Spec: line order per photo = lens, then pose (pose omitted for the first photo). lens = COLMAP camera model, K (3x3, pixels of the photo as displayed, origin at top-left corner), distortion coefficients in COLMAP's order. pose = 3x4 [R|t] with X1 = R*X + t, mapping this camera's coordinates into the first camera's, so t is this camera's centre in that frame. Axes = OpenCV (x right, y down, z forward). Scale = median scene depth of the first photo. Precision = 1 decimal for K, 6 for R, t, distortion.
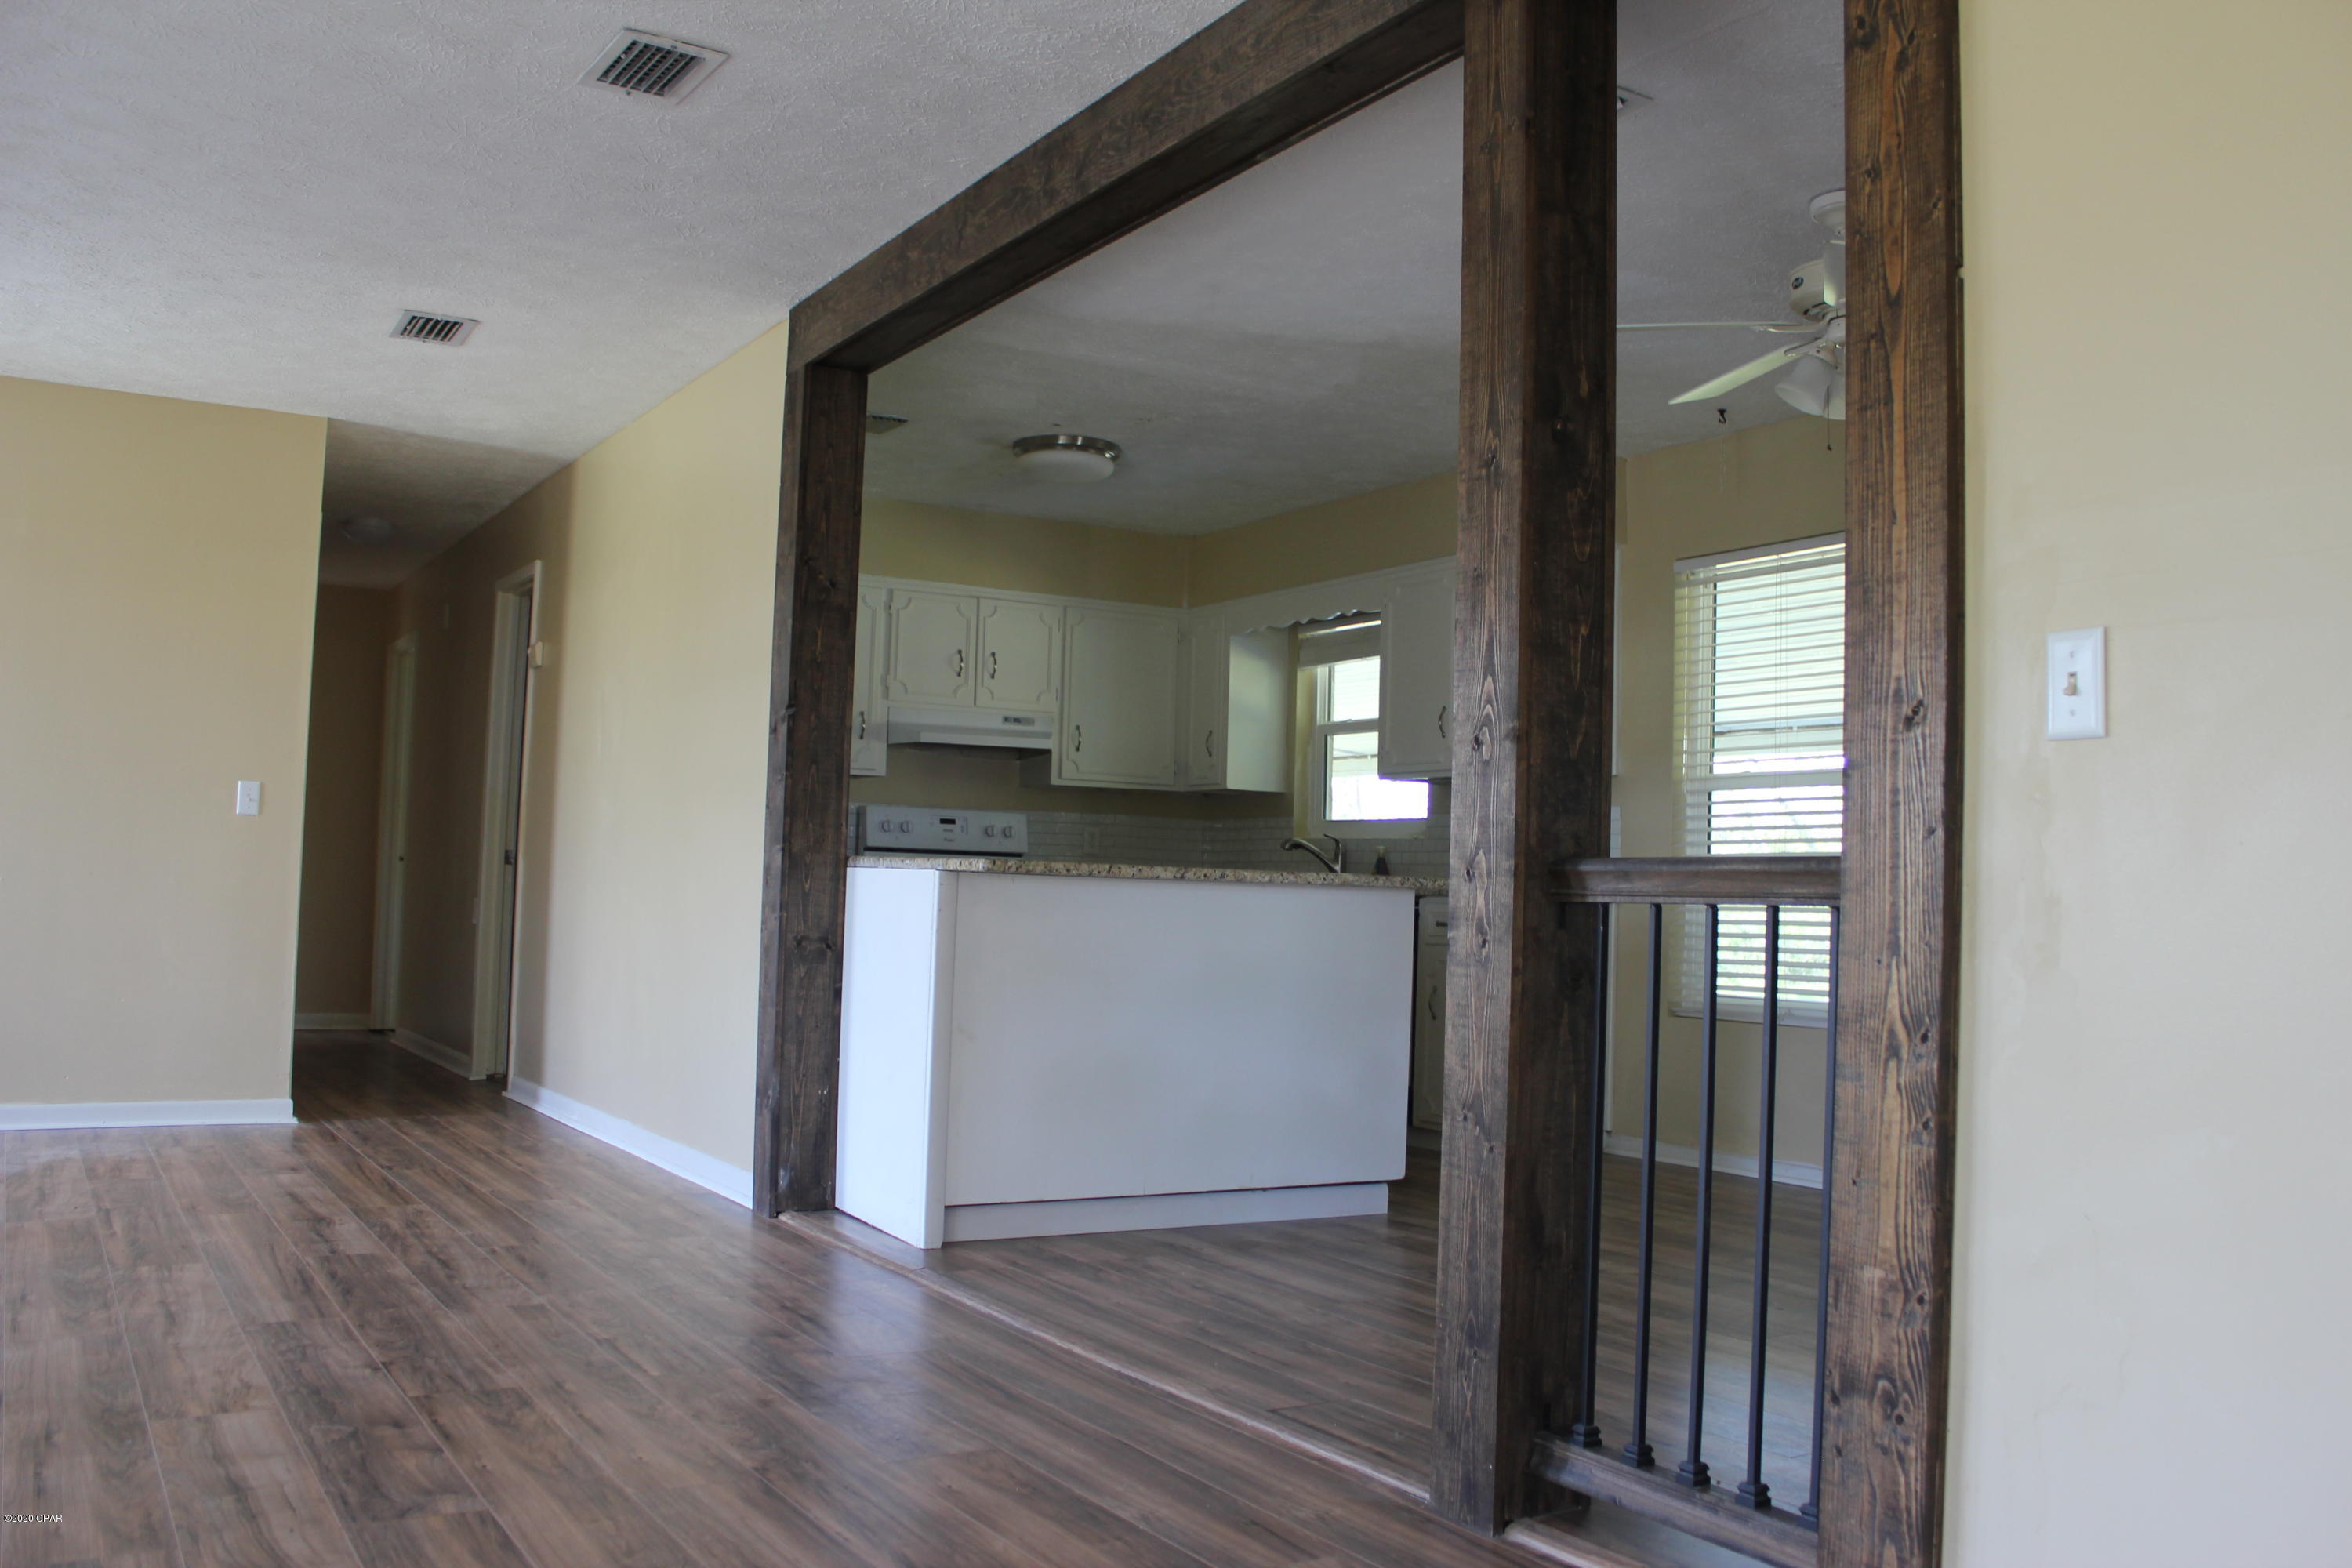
lens RADIAL K [[1957.0, 0, 1176.0], [0, 1957.0, 784.0], [0, 0, 1]] dist [-0.168094, 0.149803]
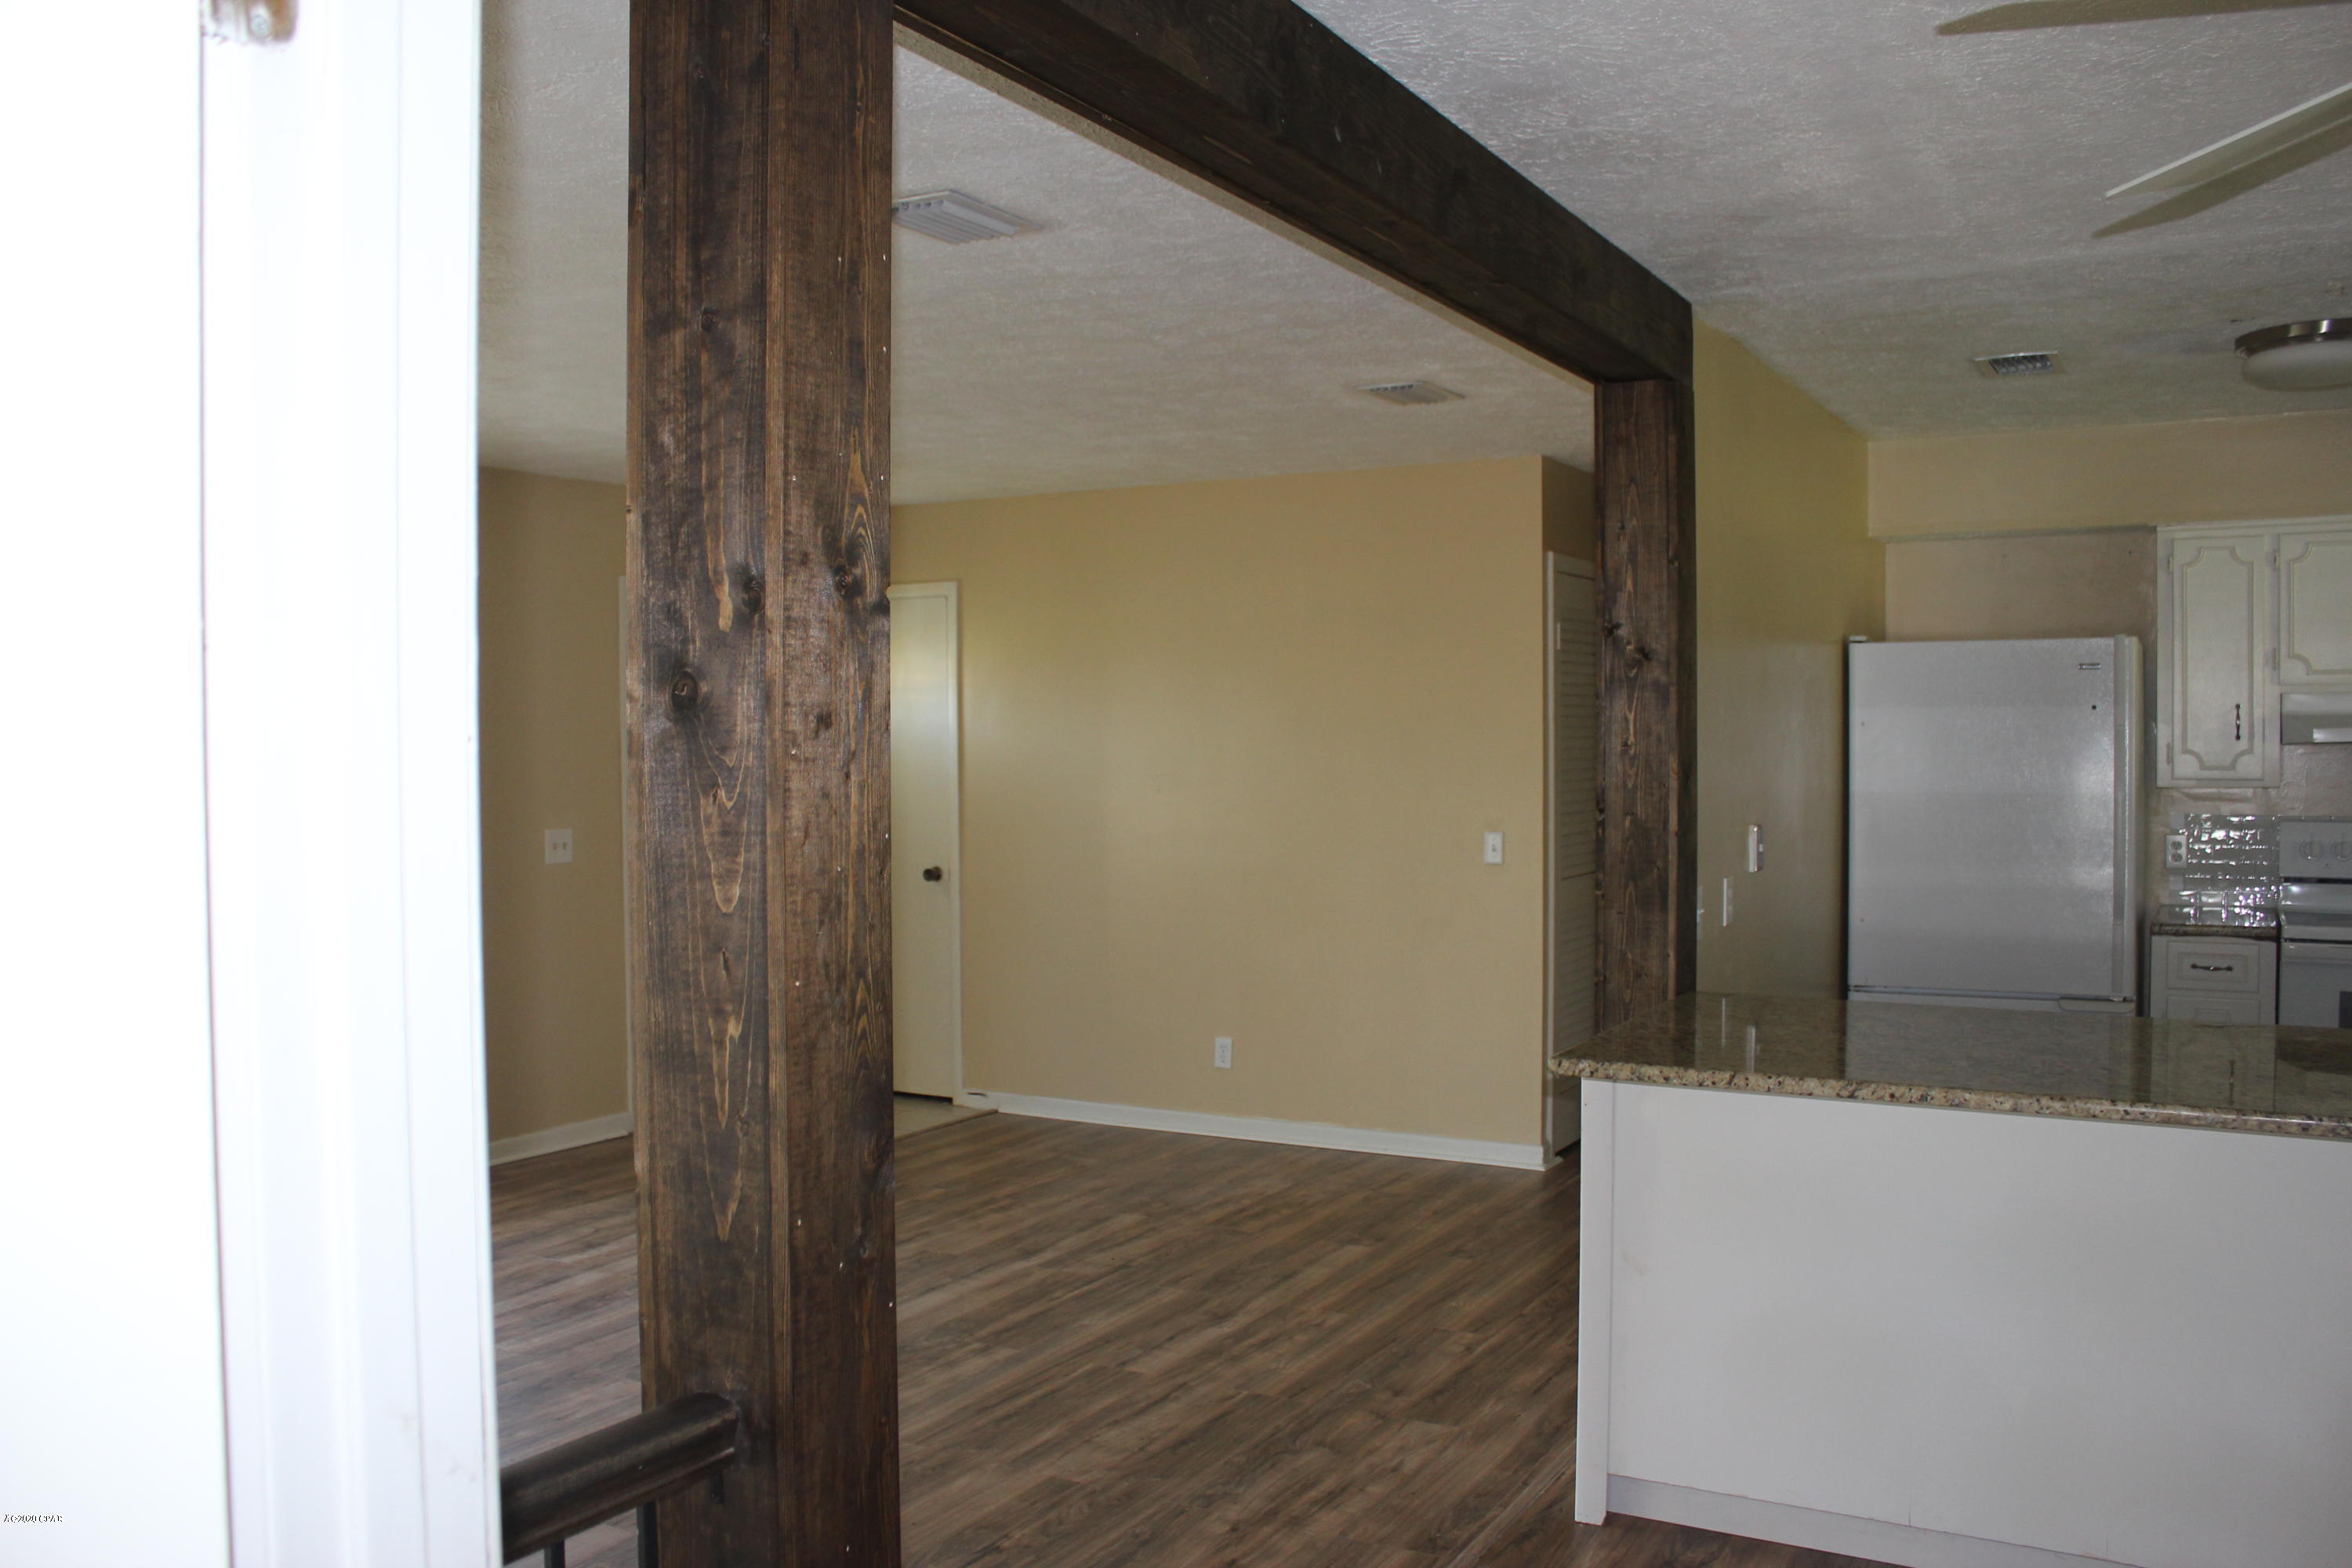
lens RADIAL K [[1948.5, 0, 1176.0], [0, 1948.5, 784.0], [0, 0, 1]] dist [-0.171596, 0.151256]
pose [[0.481482, -0.008618, -0.876414, 0.482604], [0.070402, 0.997101, 0.028873, -0.097999], [0.873624, -0.075603, 0.480693, 0.508189]]
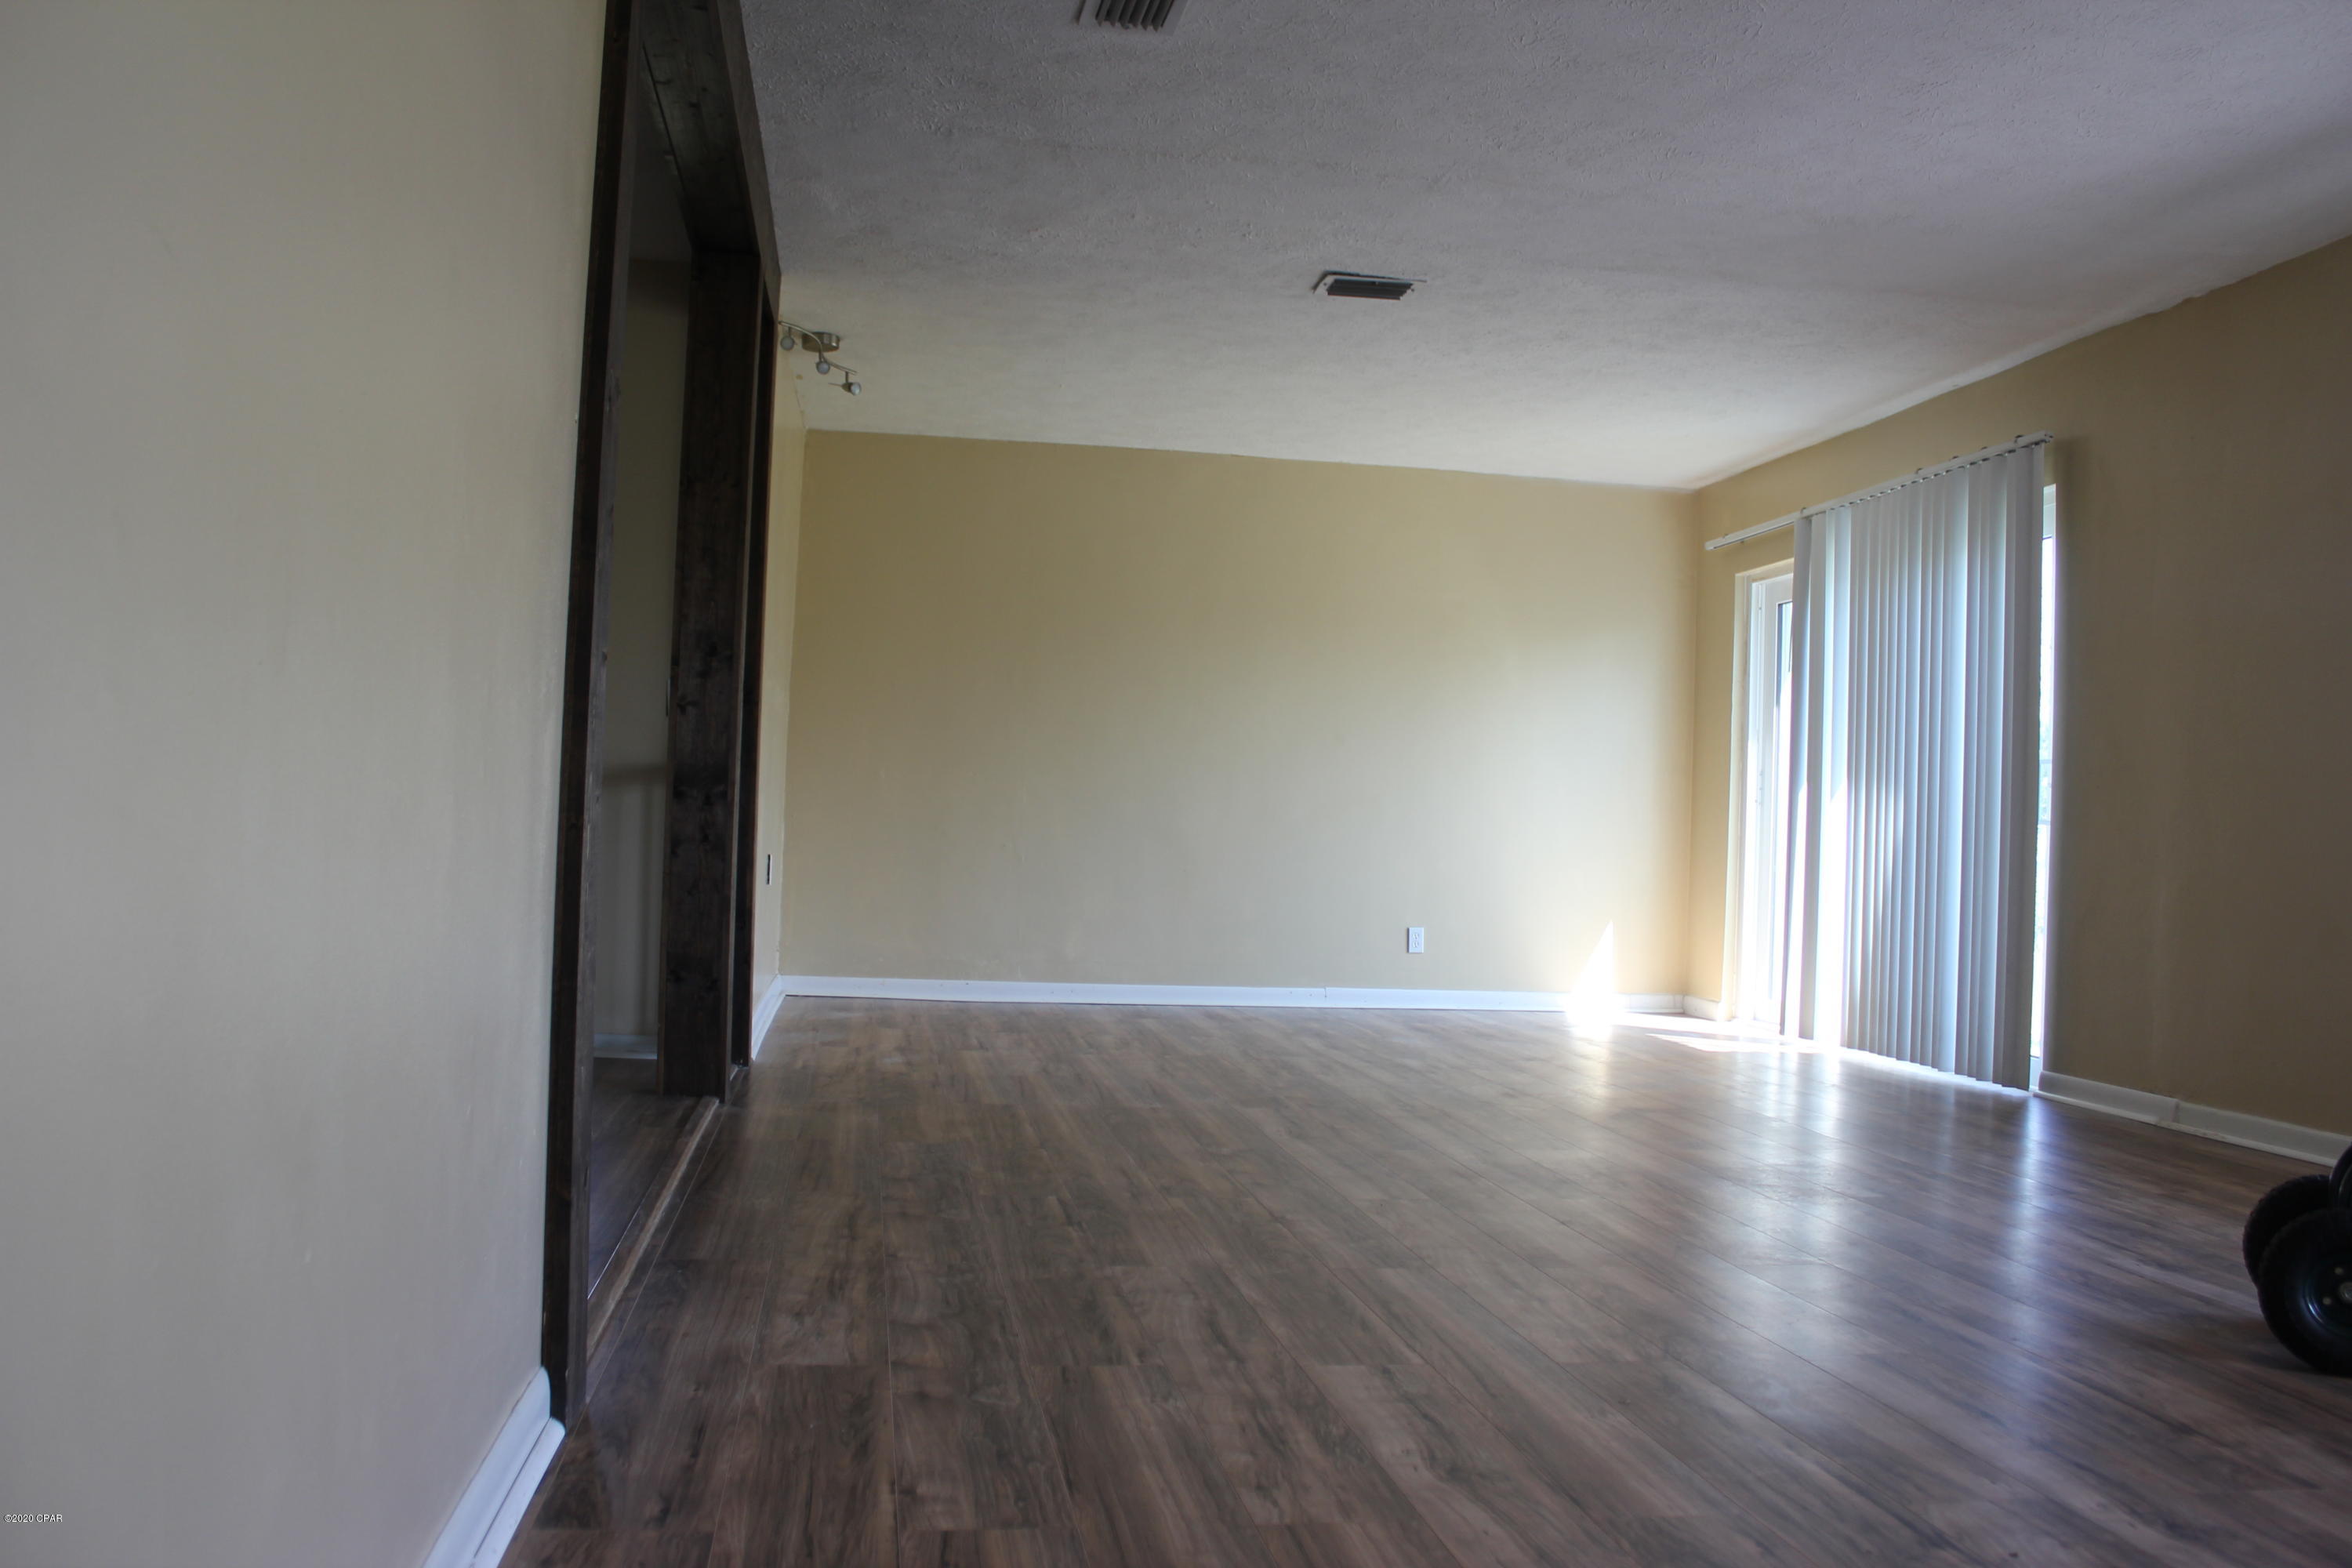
lens RADIAL K [[1957.0, 0, 1176.0], [0, 1957.0, 784.0], [0, 0, 1]] dist [-0.168094, 0.149803]
pose [[-0.920267, -0.052588, 0.387742, -0.588026], [-0.084796, 0.994182, -0.066417, 0.095513], [-0.381994, -0.094000, -0.919372, 1.552654]]
